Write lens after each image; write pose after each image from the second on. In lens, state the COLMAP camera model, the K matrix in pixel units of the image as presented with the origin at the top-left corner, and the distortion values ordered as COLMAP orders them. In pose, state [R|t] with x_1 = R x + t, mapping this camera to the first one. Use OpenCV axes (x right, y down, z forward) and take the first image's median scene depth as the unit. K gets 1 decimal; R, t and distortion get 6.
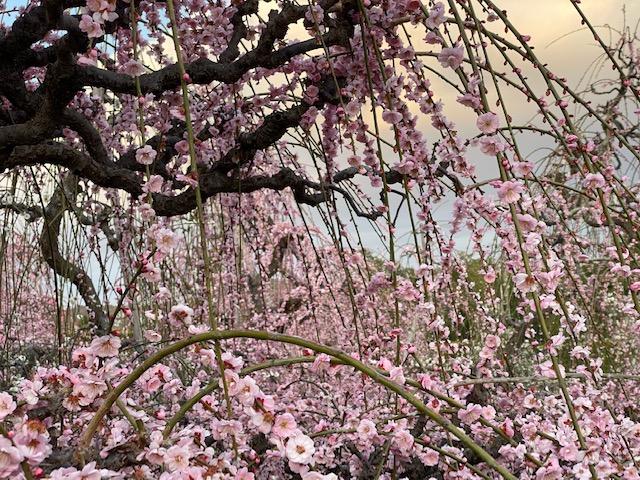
lens RADIAL K [[965.4, 0, 320.4], [0, 965.4, 239.5], [0, 0, 1]] dist [0.135485, 0.000000]
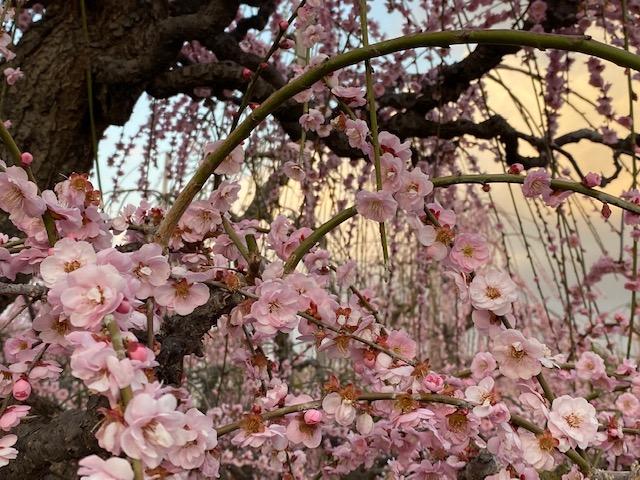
lens RADIAL K [[965.4, 0, 319.3], [0, 965.4, 240.4], [0, 0, 1]] dist [0.135485, 0.000000]
pose [[0.974551, 0.076654, -0.210654, -0.000341], [-0.092649, 0.993434, -0.067126, 0.119499], [0.204125, 0.084935, 0.975253, 0.190709]]
